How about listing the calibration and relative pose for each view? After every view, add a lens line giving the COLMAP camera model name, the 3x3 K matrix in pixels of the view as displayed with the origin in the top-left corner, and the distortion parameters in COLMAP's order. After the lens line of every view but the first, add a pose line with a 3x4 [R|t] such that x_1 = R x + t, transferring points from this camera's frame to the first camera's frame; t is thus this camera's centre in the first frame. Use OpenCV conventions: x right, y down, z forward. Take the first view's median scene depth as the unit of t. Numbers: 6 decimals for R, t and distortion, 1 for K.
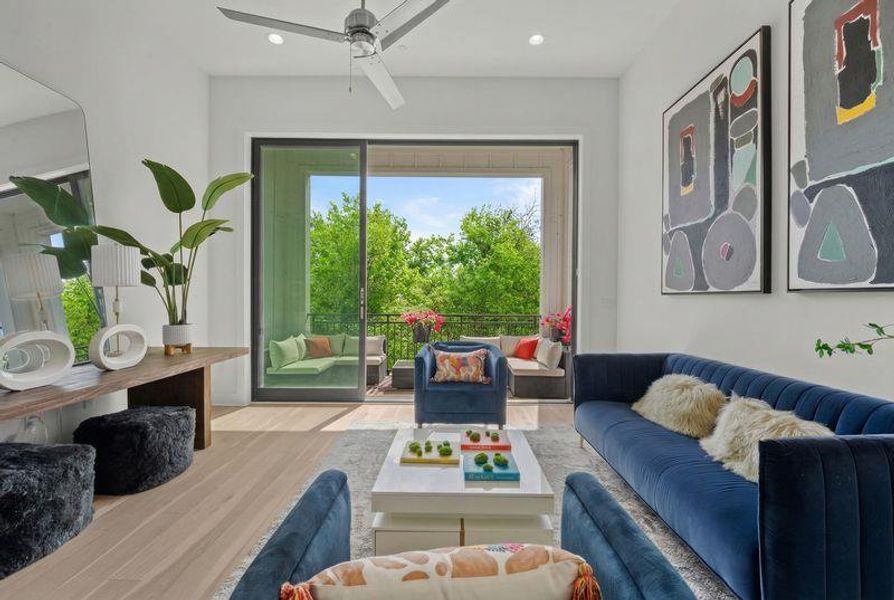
lens RADIAL K [[376.2, 0, 452.4], [0, 376.2, 297.2], [0, 0, 1]] dist [-0.015812, -0.000845]
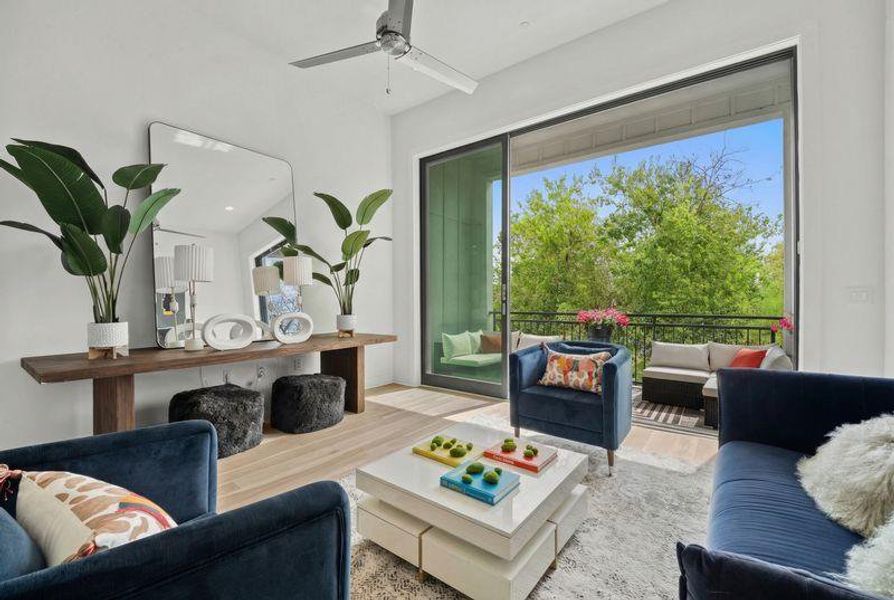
lens RADIAL K [[376.2, 0, 454.7], [0, 376.2, 299.7], [0, 0, 1]] dist [-0.015812, -0.000845]
pose [[0.800409, -0.007861, -0.599403, 0.387537], [0.006193, 0.999969, -0.004845, 0.032215], [0.599422, 0.000166, 0.800433, 0.195464]]
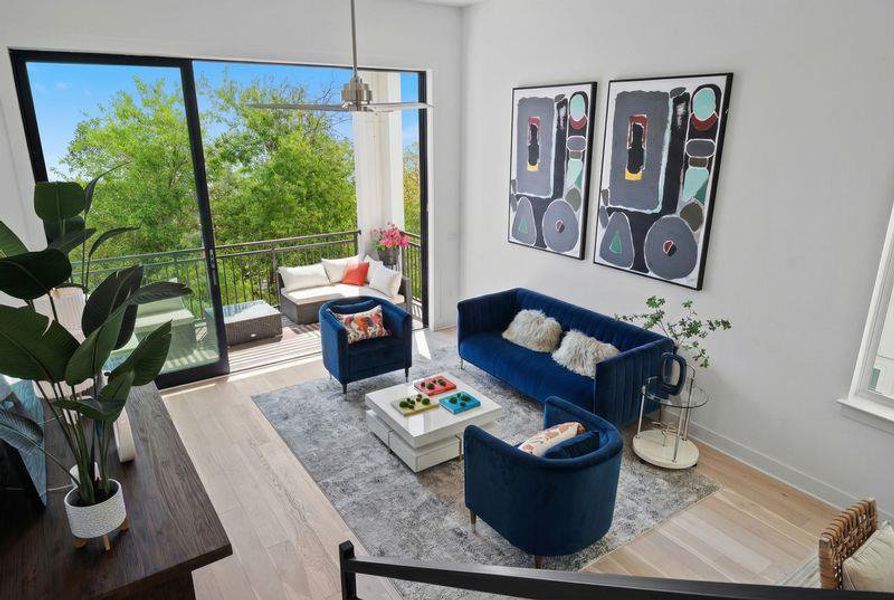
lens RADIAL K [[541.6, 0, 467.7], [0, 541.6, 304.1], [0, 0, 1]] dist [-0.029215, -0.000791]
pose [[0.811990, -0.177016, 0.556182, -0.734327], [-0.004228, 0.951093, 0.308877, -0.447118], [-0.583656, -0.253157, 0.771529, -0.470805]]
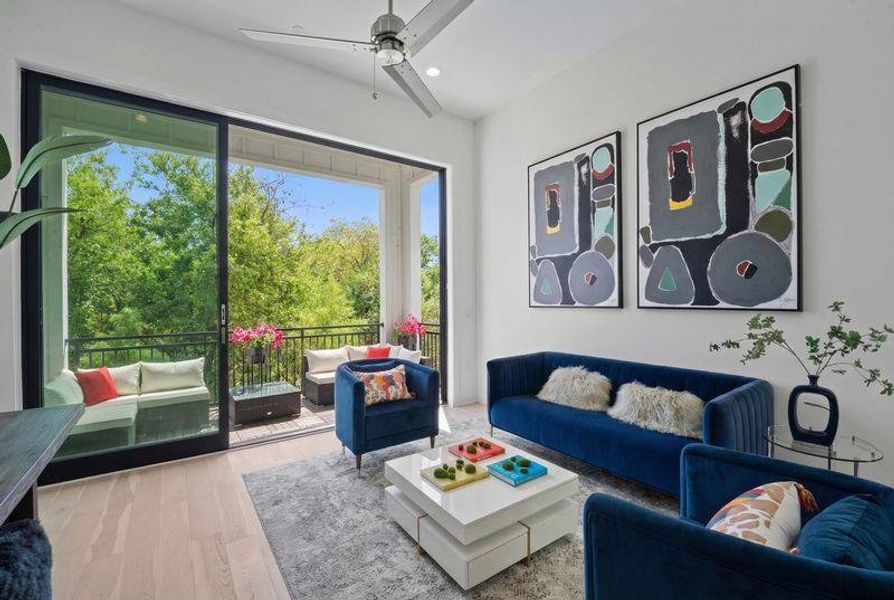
lens RADIAL K [[376.2, 0, 456.2], [0, 376.2, 298.4], [0, 0, 1]] dist [-0.015812, -0.000845]
pose [[0.807890, -0.011106, 0.589228, -0.487907], [0.012781, 0.999917, 0.001322, -0.049861], [-0.589194, 0.006463, 0.807965, 0.124485]]
